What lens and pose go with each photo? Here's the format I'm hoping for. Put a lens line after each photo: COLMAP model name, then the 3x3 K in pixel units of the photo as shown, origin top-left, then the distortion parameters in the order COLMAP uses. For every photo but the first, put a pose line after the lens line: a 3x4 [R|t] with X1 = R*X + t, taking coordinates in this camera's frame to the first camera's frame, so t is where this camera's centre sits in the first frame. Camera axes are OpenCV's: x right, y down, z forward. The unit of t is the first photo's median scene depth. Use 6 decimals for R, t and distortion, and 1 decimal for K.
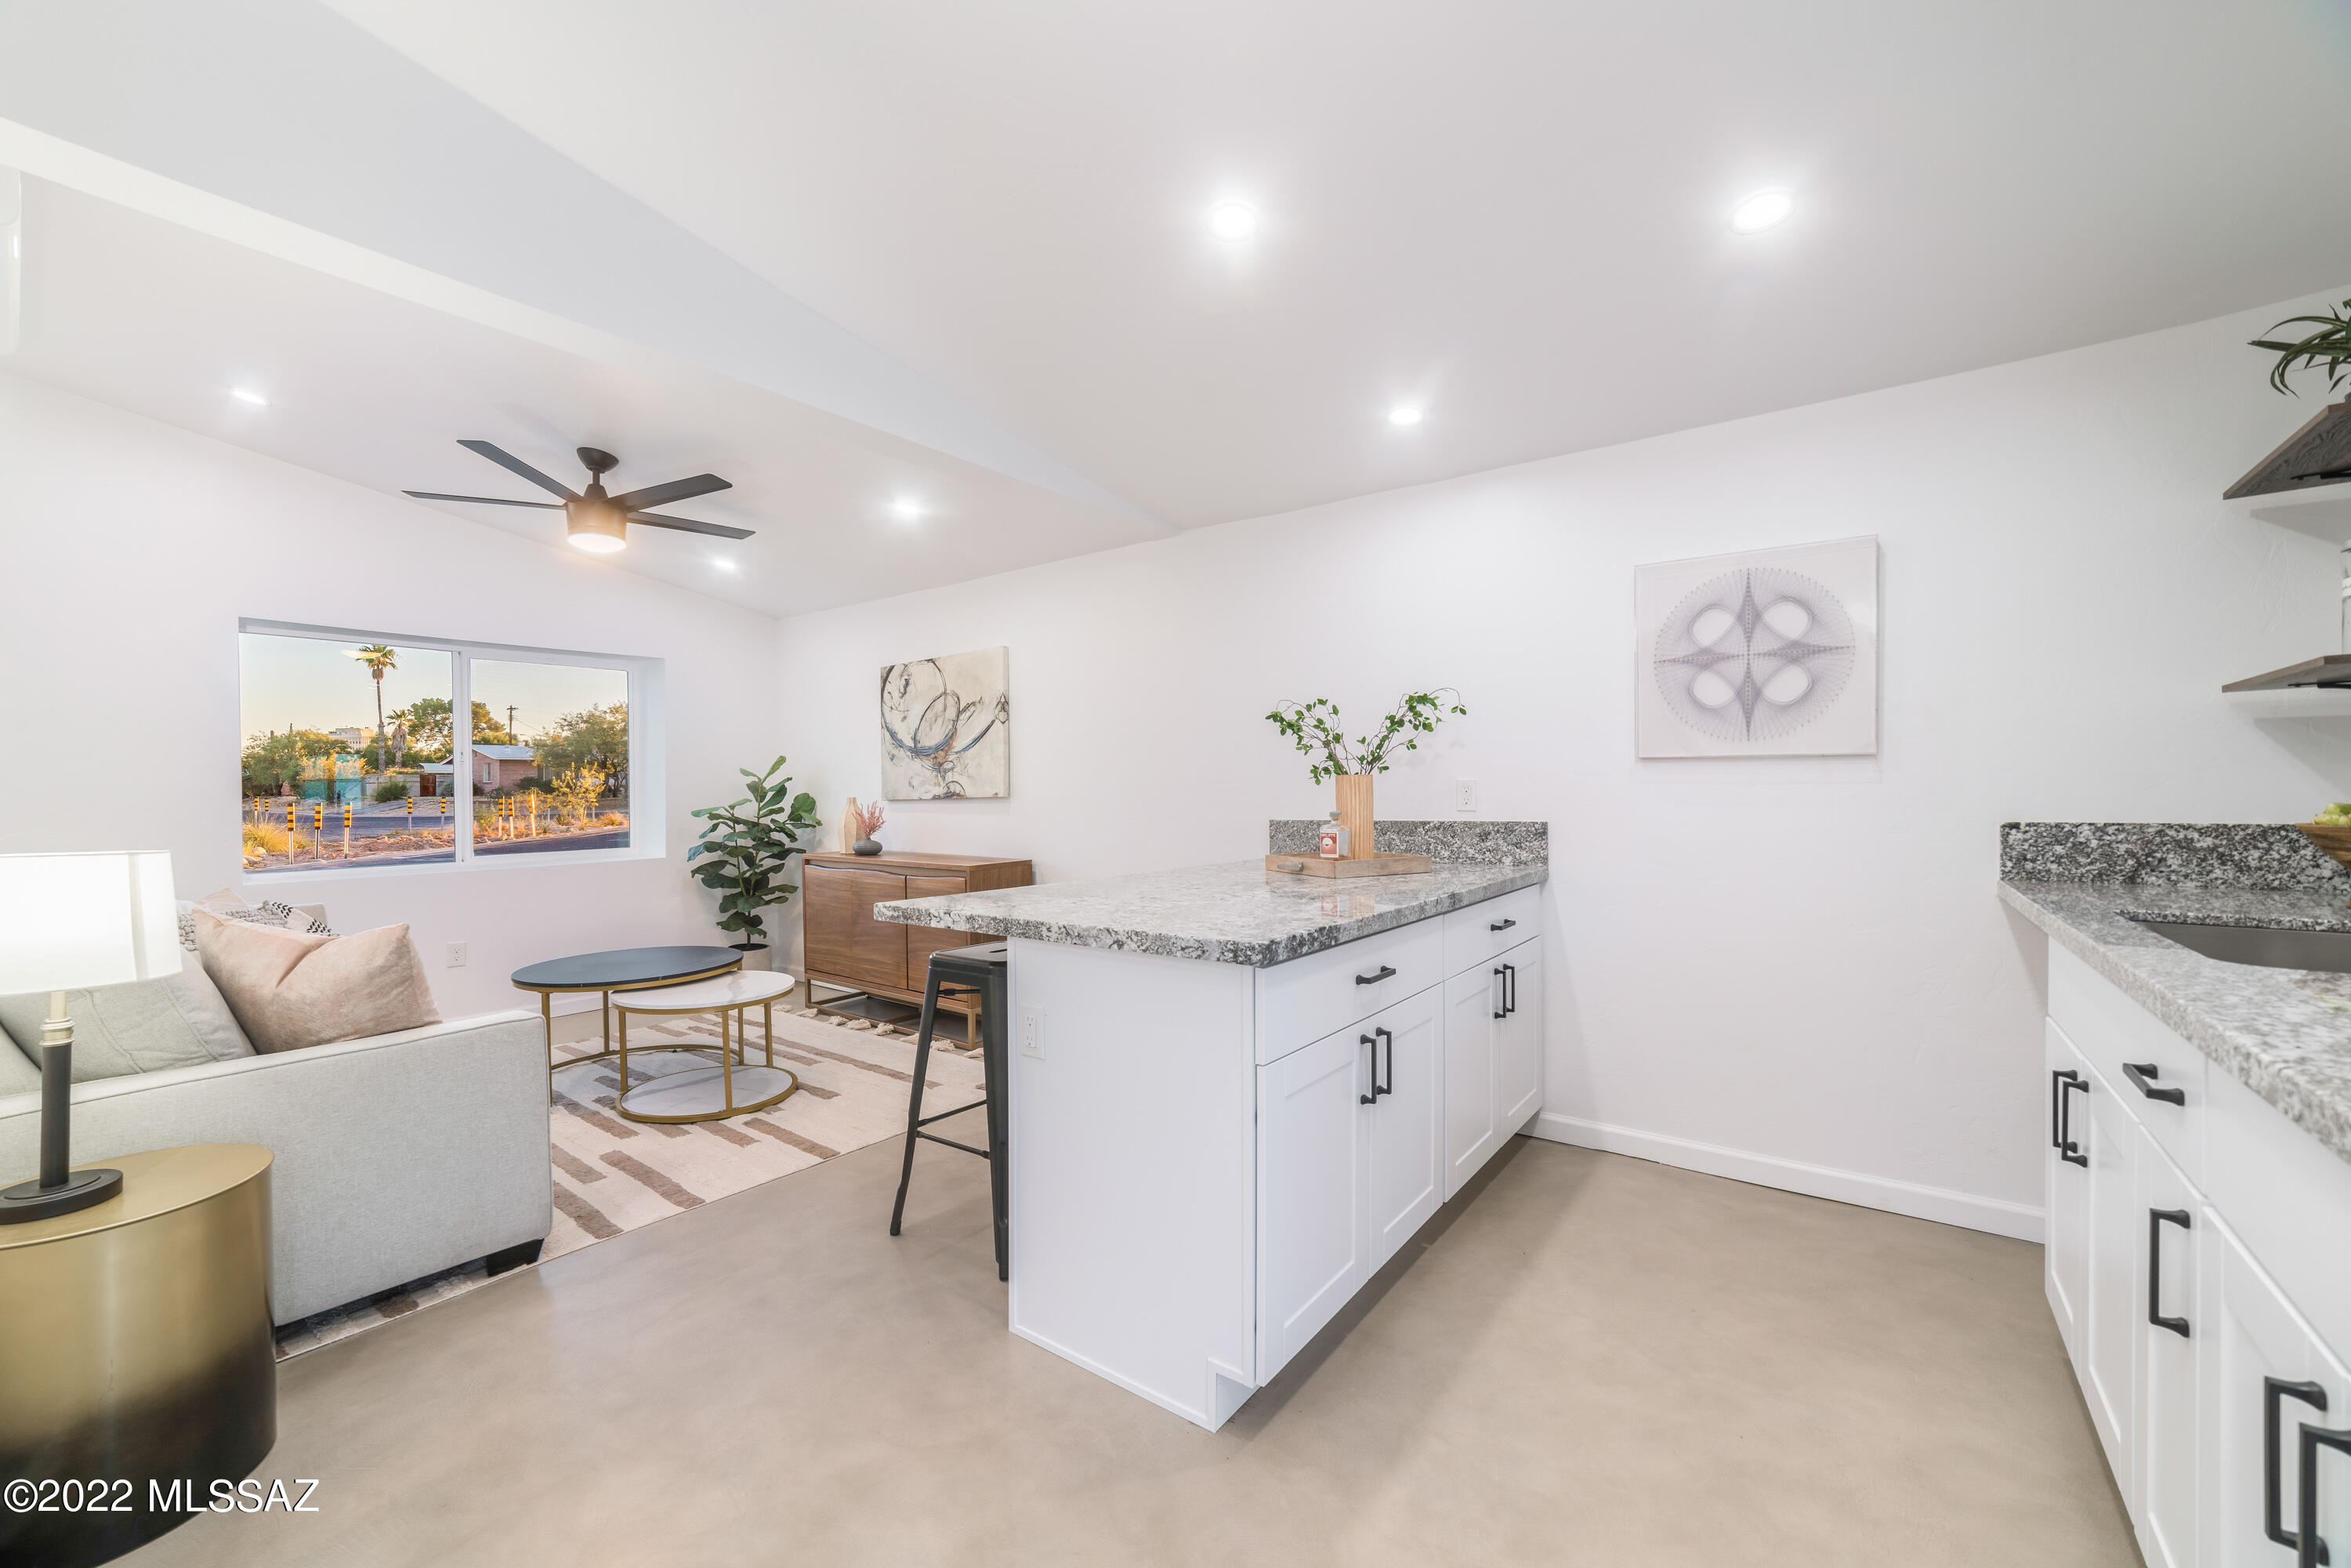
lens RADIAL K [[925.0, 0, 1162.0], [0, 925.0, 795.6], [0, 0, 1]] dist [0.016879, -0.000070]
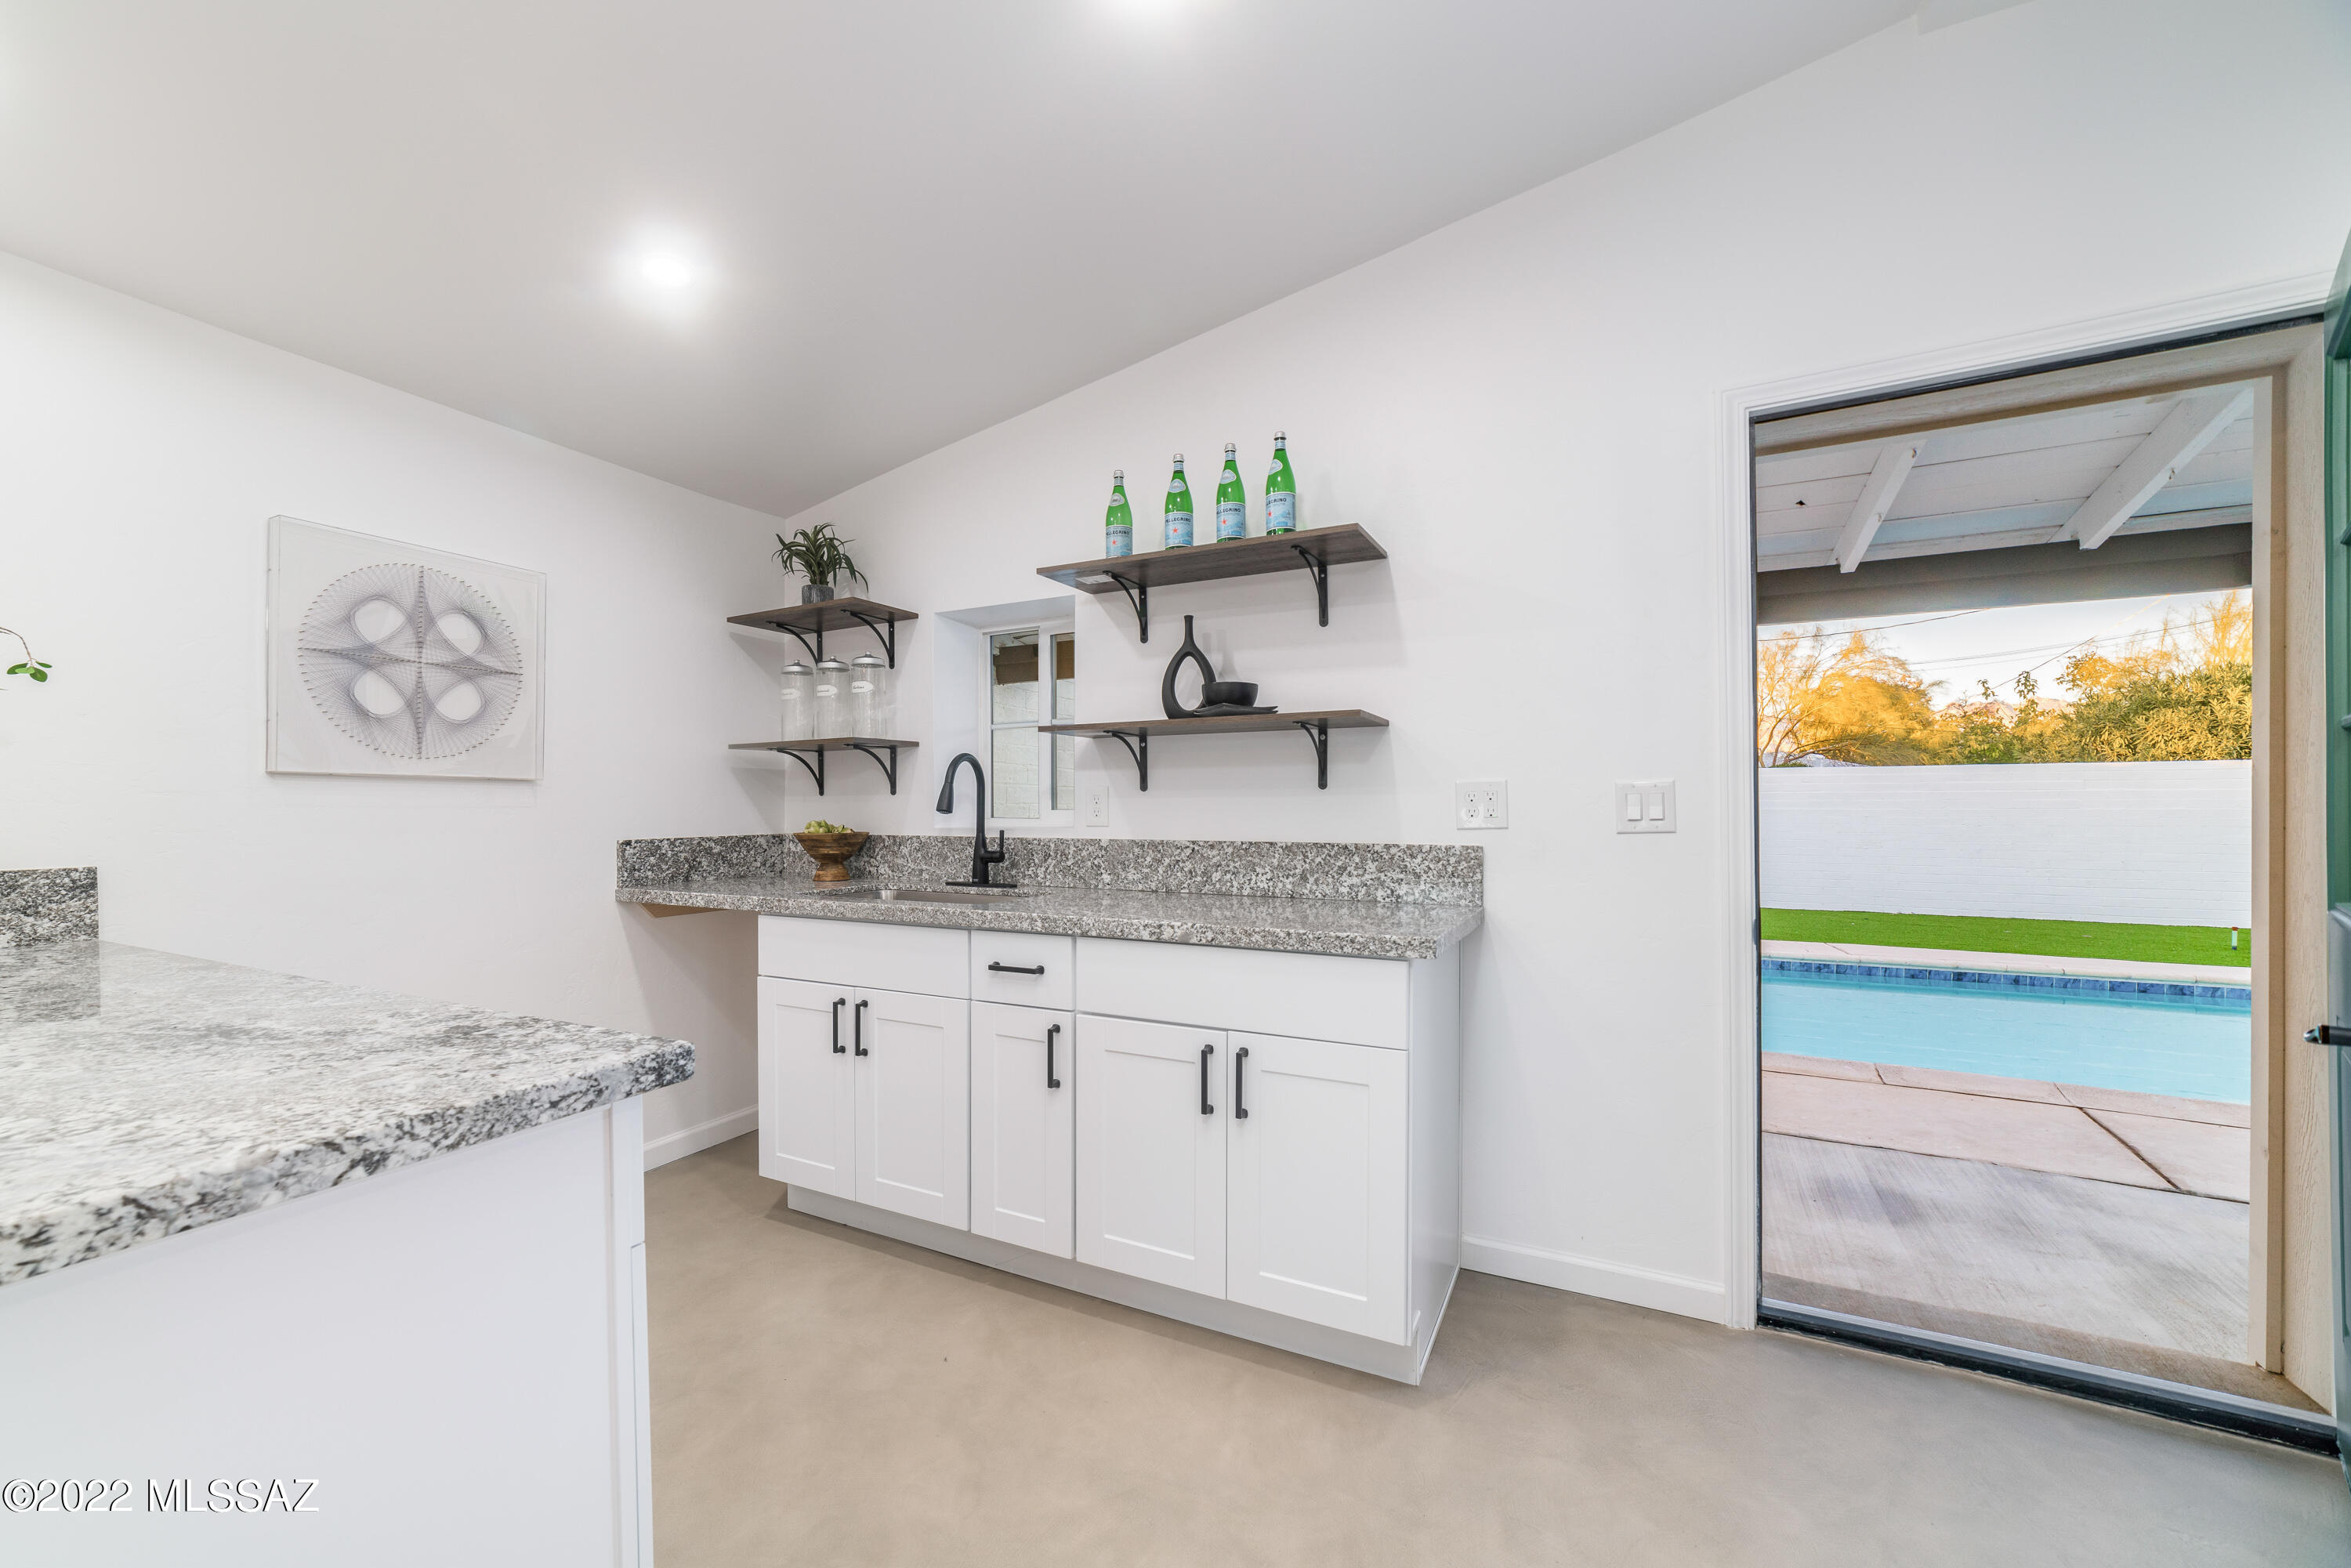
lens RADIAL K [[925.0, 0, 1162.0], [0, 925.0, 795.6], [0, 0, 1]] dist [0.016879, -0.000070]
pose [[-0.167109, 0.017267, 0.985787, -0.377245], [0.006829, 0.999843, -0.016355, -0.004788], [-0.985915, 0.003999, -0.167201, 0.465951]]
